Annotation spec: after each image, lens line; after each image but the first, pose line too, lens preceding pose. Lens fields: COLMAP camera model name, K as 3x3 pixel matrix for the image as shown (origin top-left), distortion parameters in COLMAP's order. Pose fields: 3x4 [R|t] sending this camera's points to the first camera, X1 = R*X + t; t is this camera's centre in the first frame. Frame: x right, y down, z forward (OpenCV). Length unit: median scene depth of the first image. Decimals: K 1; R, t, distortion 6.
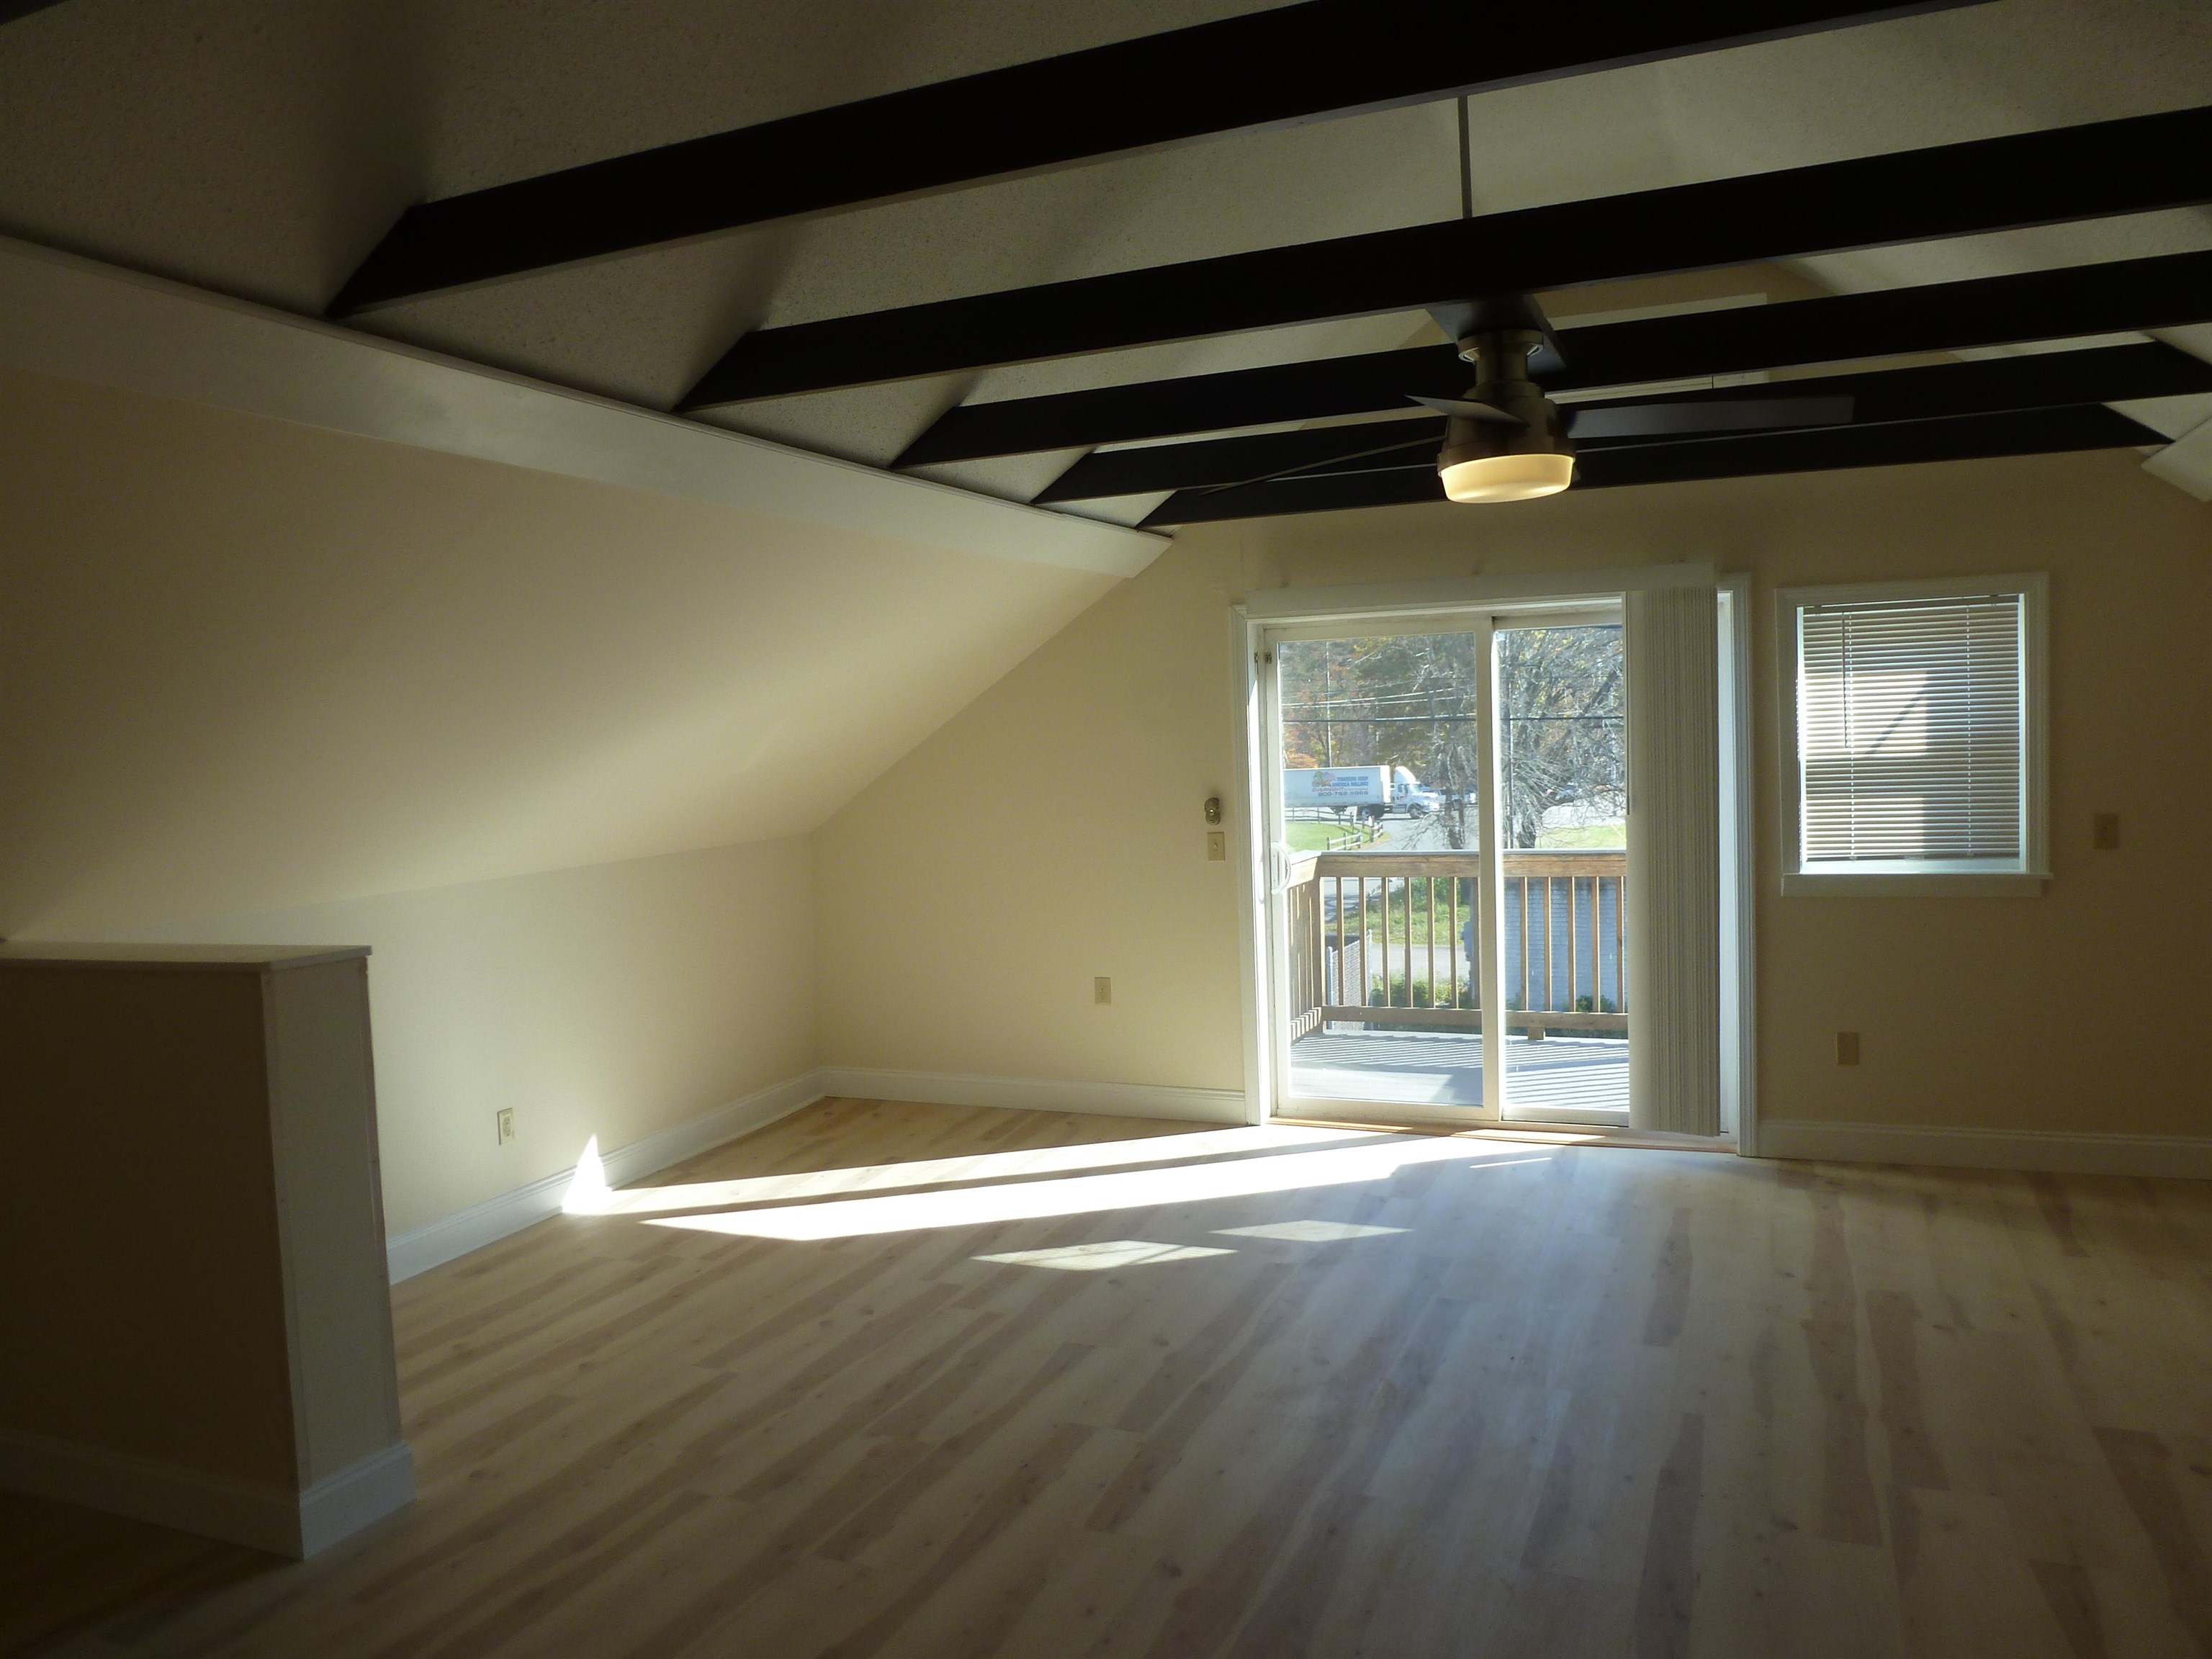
lens RADIAL K [[1602.5, 0, 1106.4], [0, 1602.5, 821.2], [0, 0, 1]] dist [-0.032520, 0.020051]
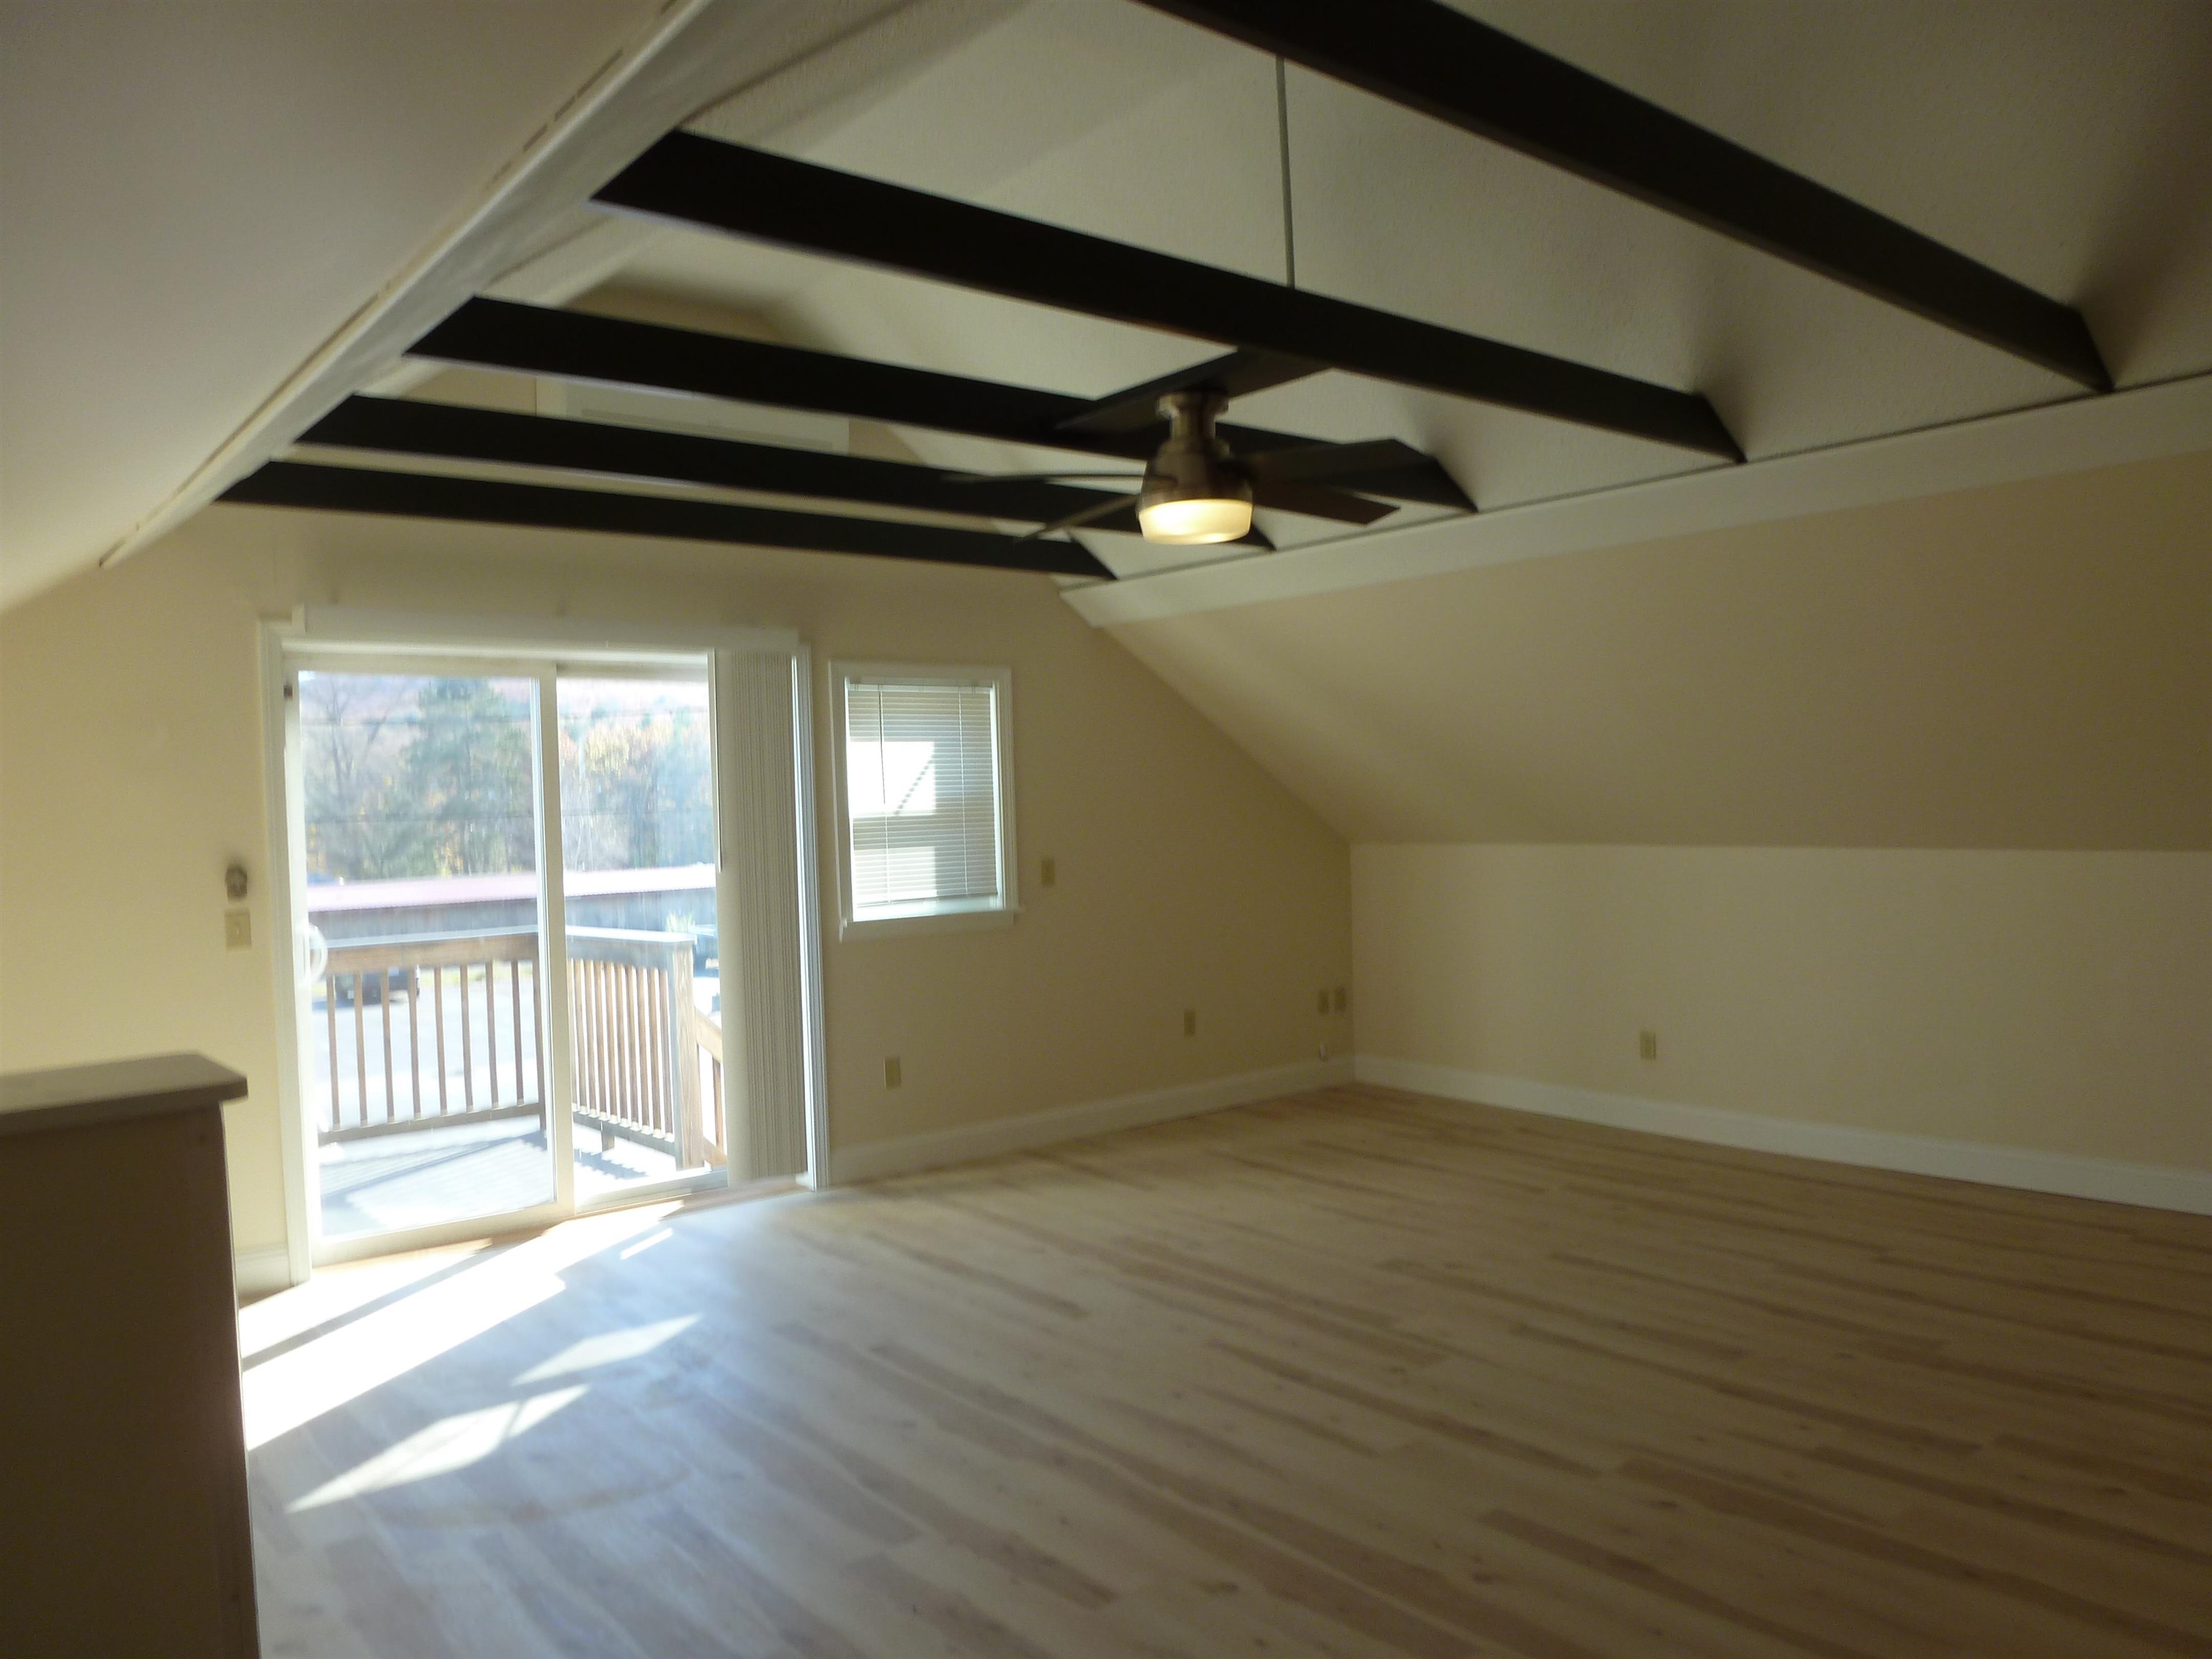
lens RADIAL K [[1602.5, 0, 1104.1], [0, 1602.5, 848.4], [0, 0, 1]] dist [-0.032520, 0.020051]
pose [[0.489527, -0.003327, 0.871982, -0.459581], [0.056006, 0.998048, -0.027634, 0.024748], [-0.870188, 0.062364, 0.488758, 0.310638]]
